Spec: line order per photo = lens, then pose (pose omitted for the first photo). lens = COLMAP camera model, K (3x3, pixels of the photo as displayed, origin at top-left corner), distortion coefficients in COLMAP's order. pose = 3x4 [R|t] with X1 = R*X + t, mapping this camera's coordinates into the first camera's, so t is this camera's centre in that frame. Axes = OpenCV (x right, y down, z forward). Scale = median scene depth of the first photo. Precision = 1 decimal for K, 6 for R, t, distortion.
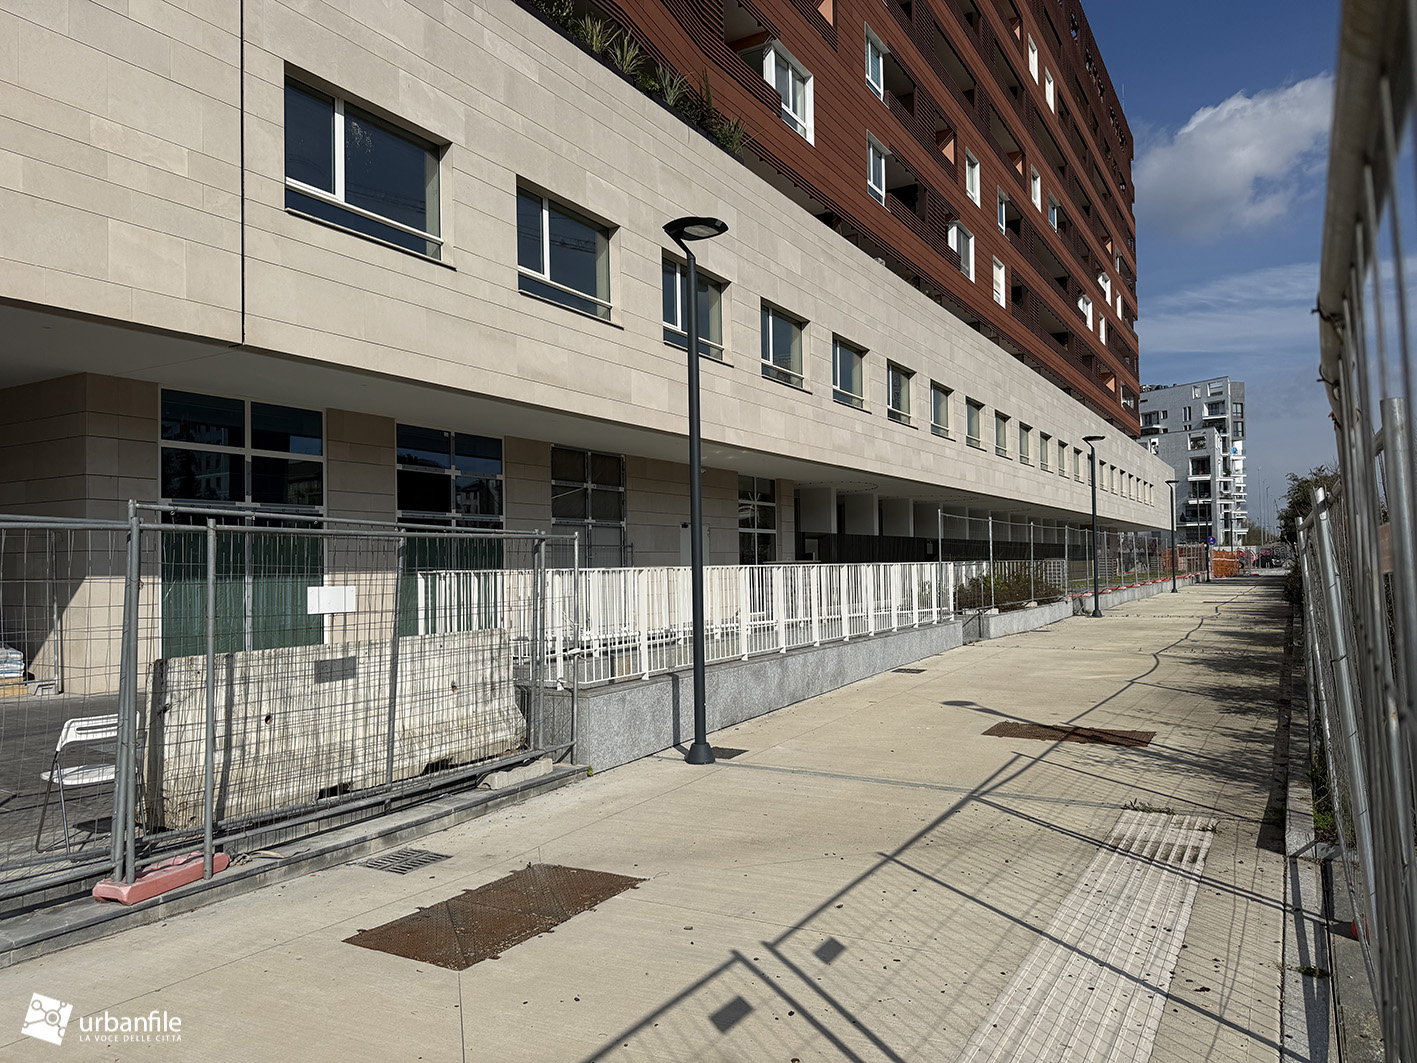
lens RADIAL K [[984.5, 0, 708.5], [0, 984.5, 531.5], [0, 0, 1]] dist [0.101800, -0.130449]
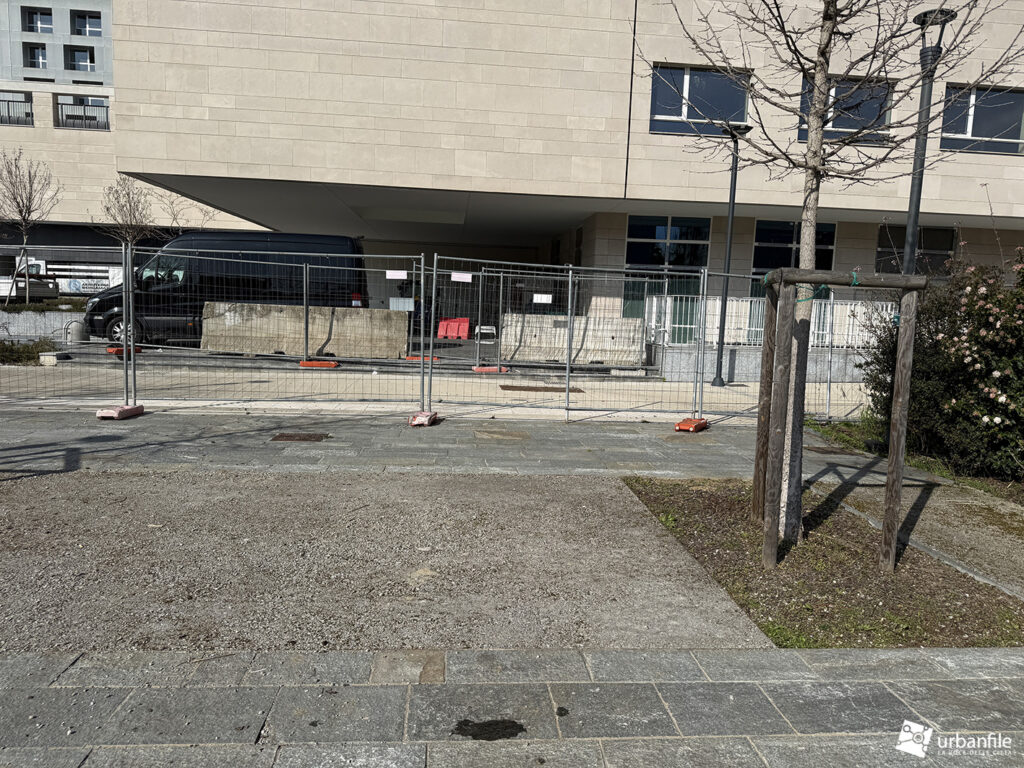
lens RADIAL K [[711.4, 0, 512.0], [0, 711.4, 384.0], [0, 0, 1]] dist [0.101800, -0.130449]
pose [[0.573434, 0.129680, -0.808923, 0.850412], [-0.017119, 0.989074, 0.146425, 0.004789], [0.819073, -0.070117, 0.569388, -0.226600]]
